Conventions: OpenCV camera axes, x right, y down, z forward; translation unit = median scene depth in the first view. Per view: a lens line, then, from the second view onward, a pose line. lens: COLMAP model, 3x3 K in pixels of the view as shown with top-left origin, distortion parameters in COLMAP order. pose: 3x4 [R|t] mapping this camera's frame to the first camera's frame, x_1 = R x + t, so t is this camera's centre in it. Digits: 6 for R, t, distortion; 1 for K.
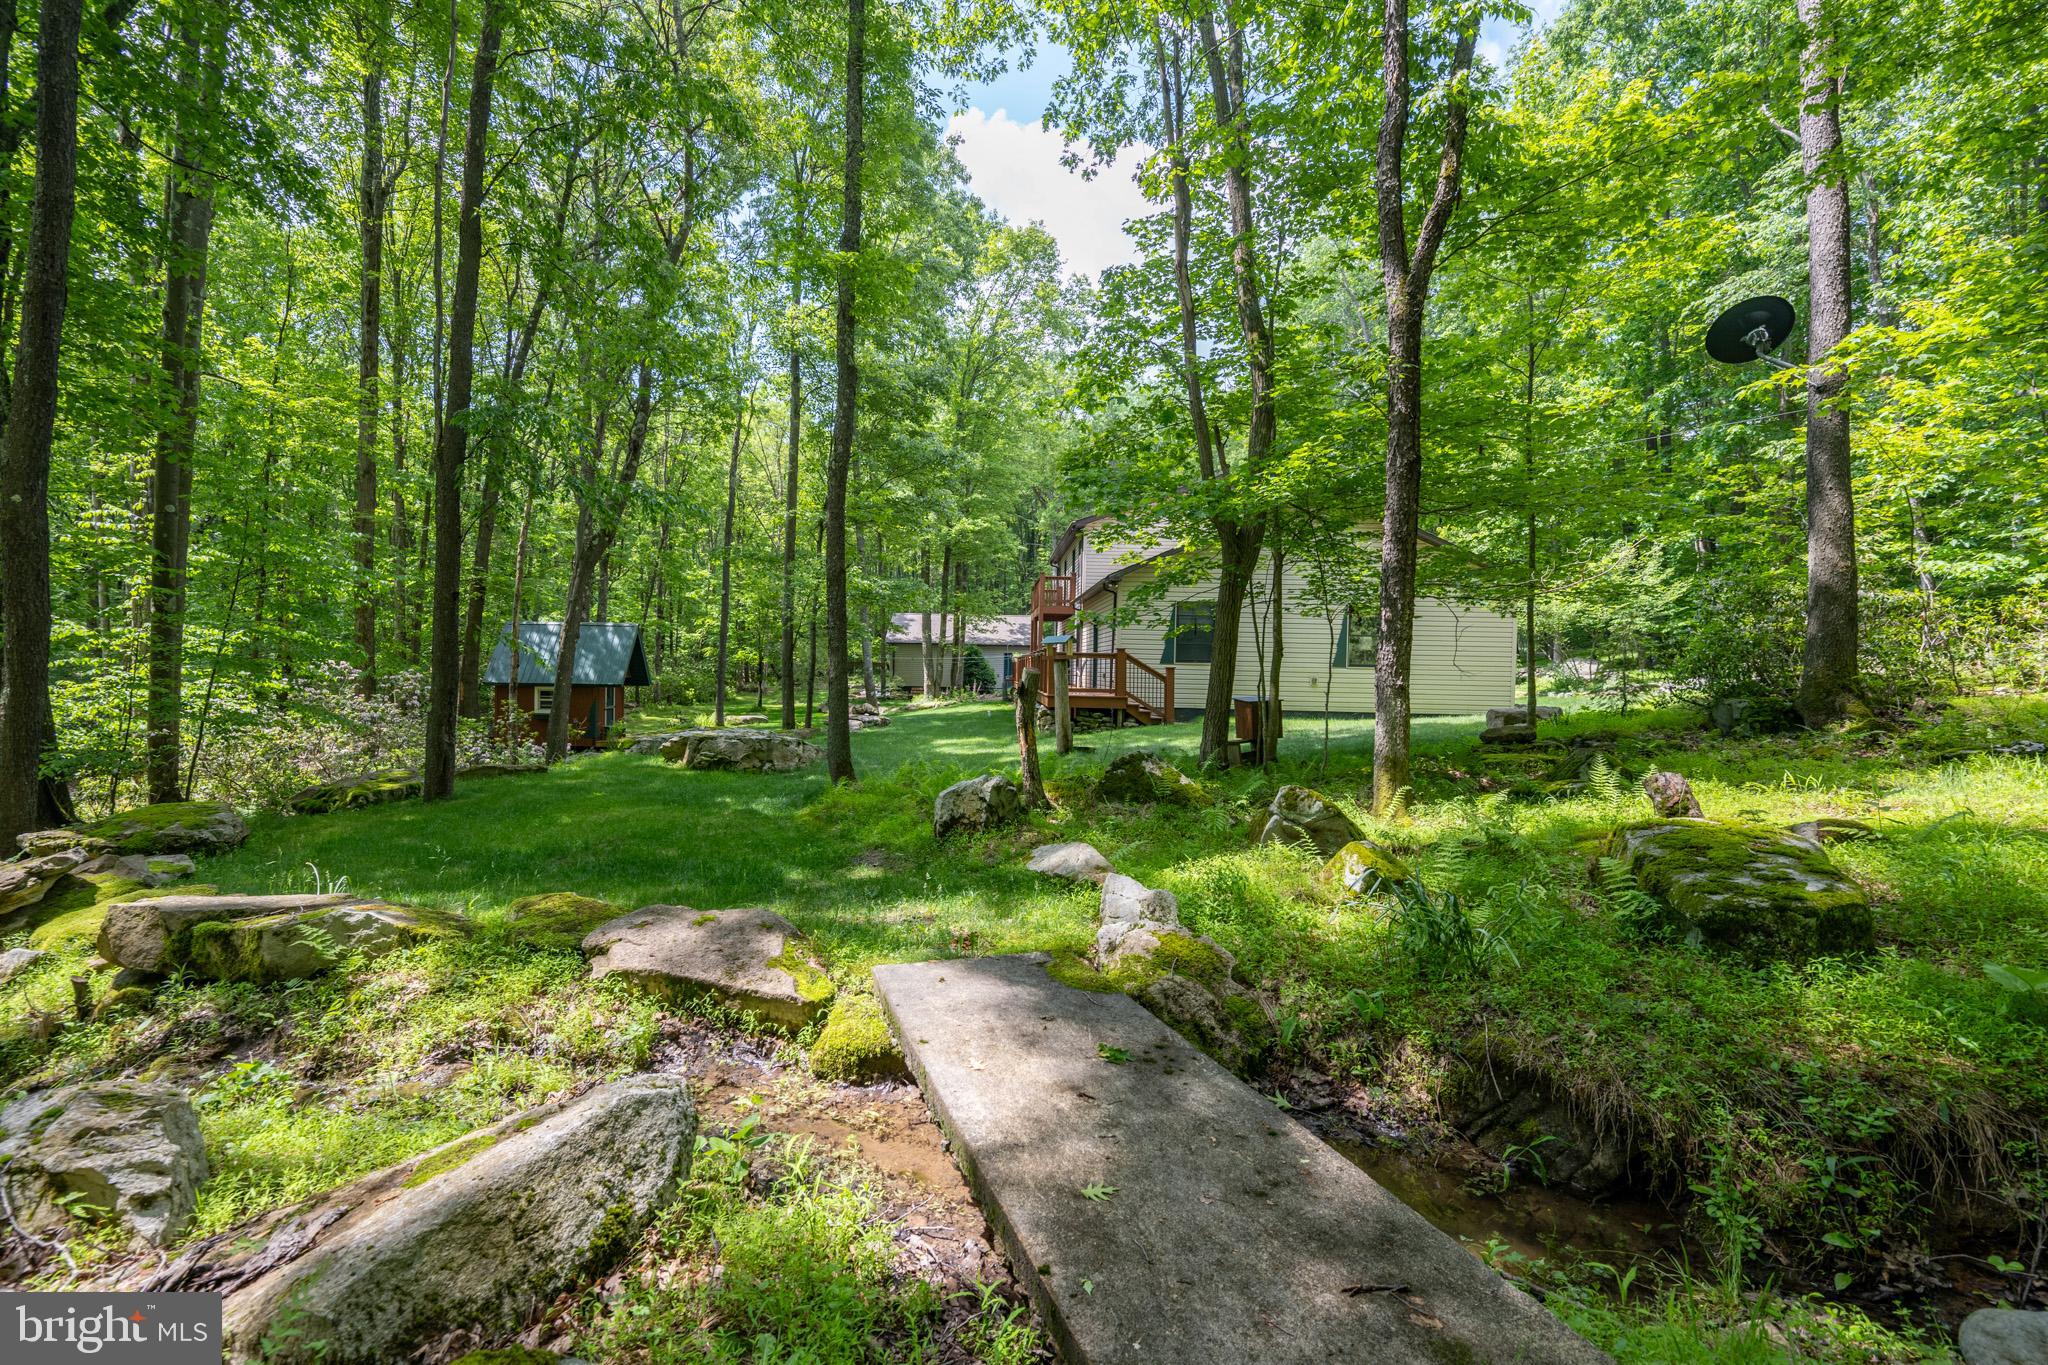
lens RADIAL K [[819.5, 0, 1024.0], [0, 819.5, 682.5], [0, 0, 1]] dist [-0.002569, -0.000249]
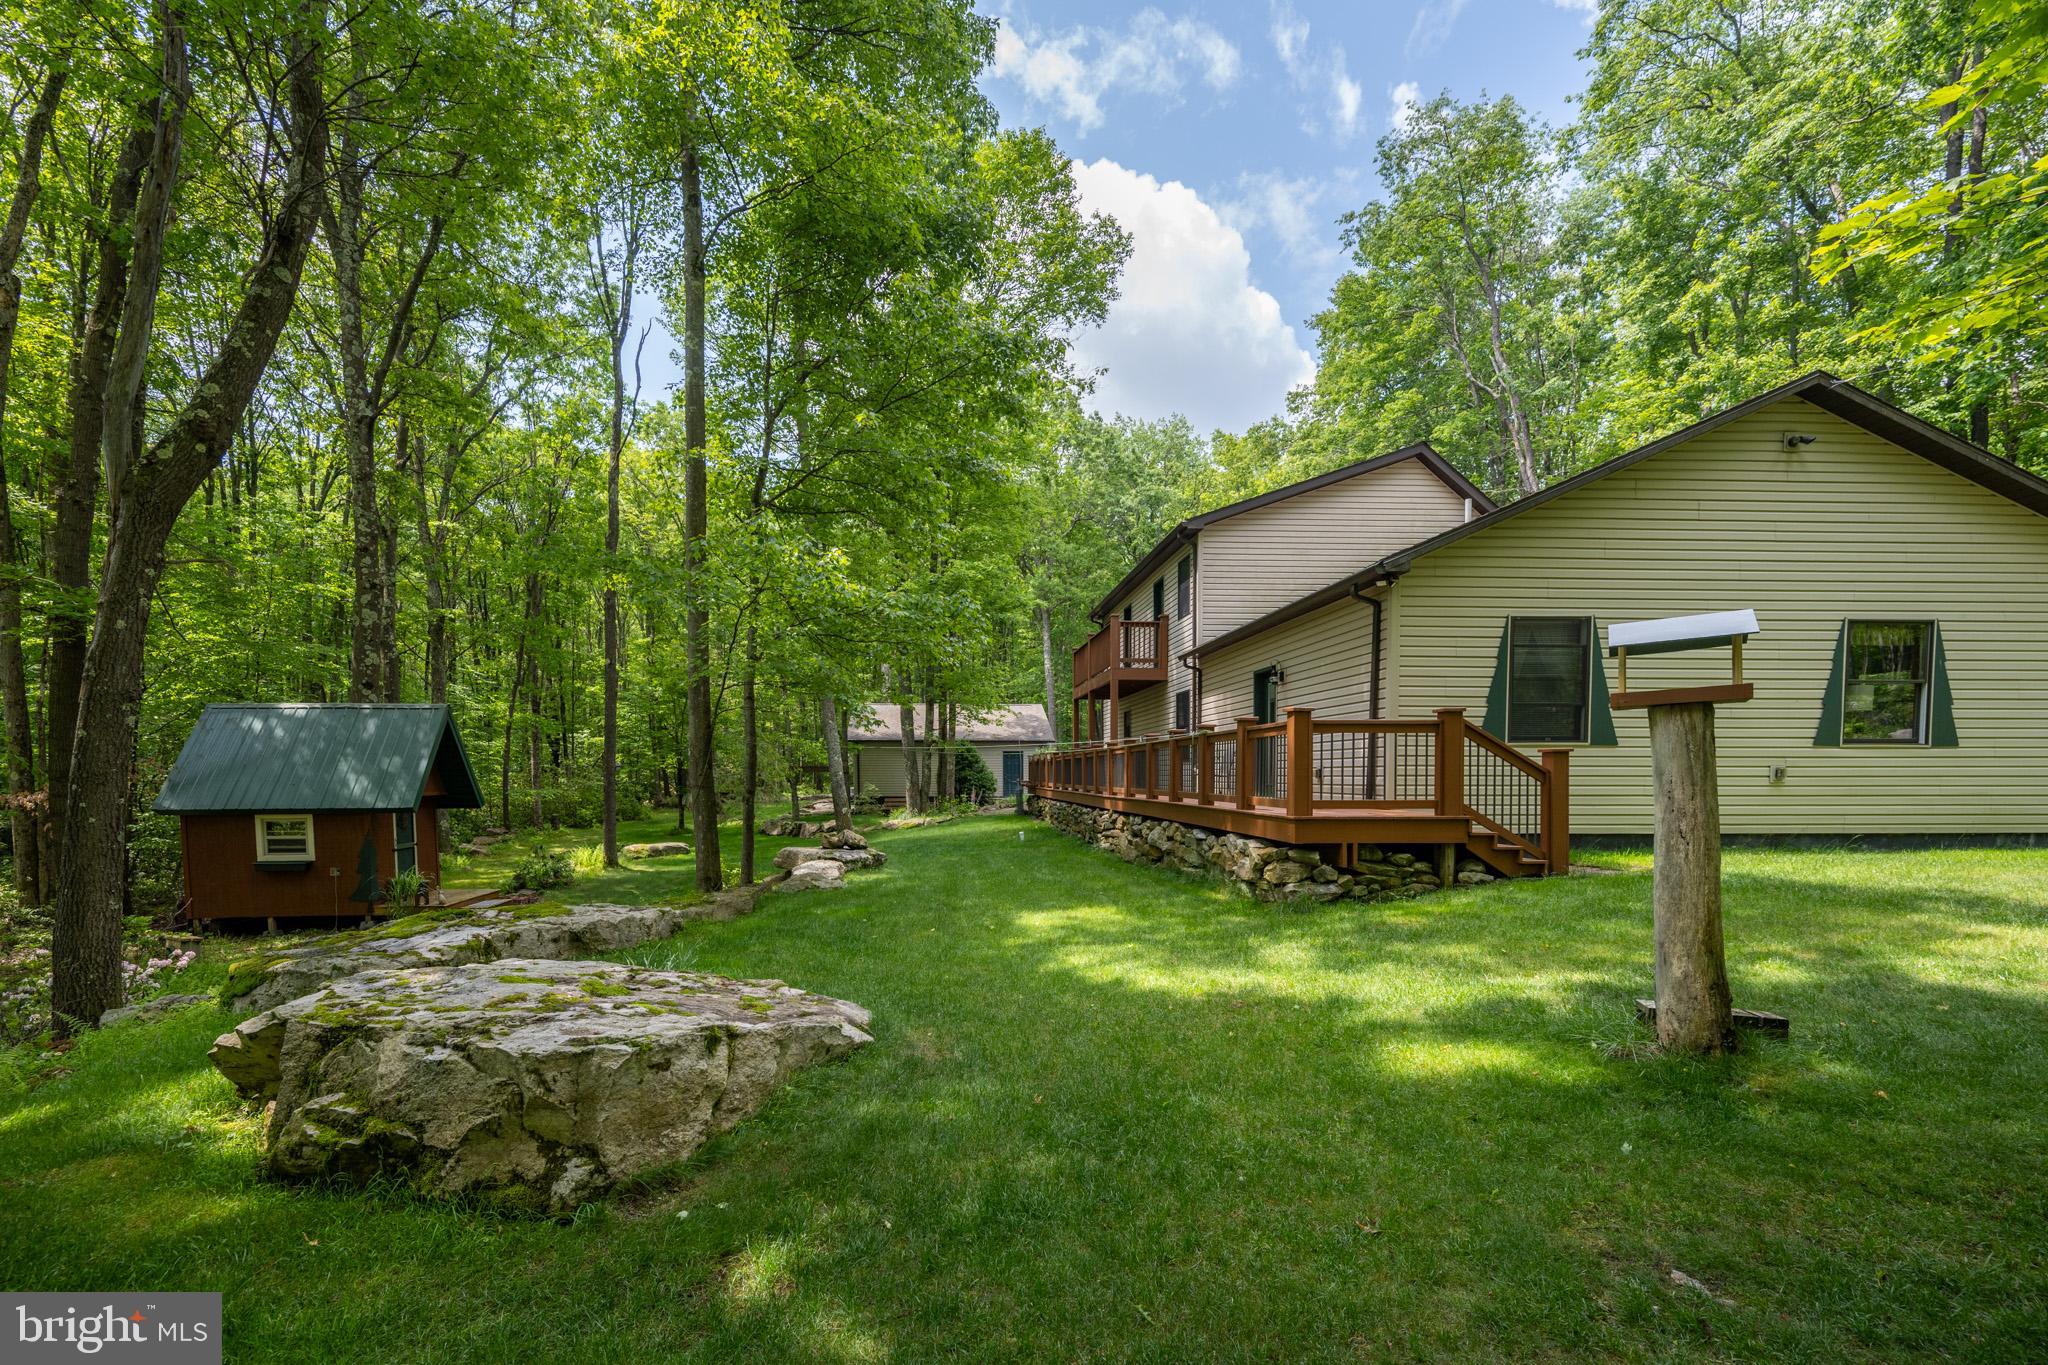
lens RADIAL K [[819.5, 0, 1024.0], [0, 819.5, 682.5], [0, 0, 1]] dist [-0.002569, -0.000249]
pose [[0.997502, -0.012316, 0.069551, -0.065083], [0.021101, 0.991676, -0.127018, -0.001499], [-0.067408, 0.128168, 0.989459, 0.241097]]
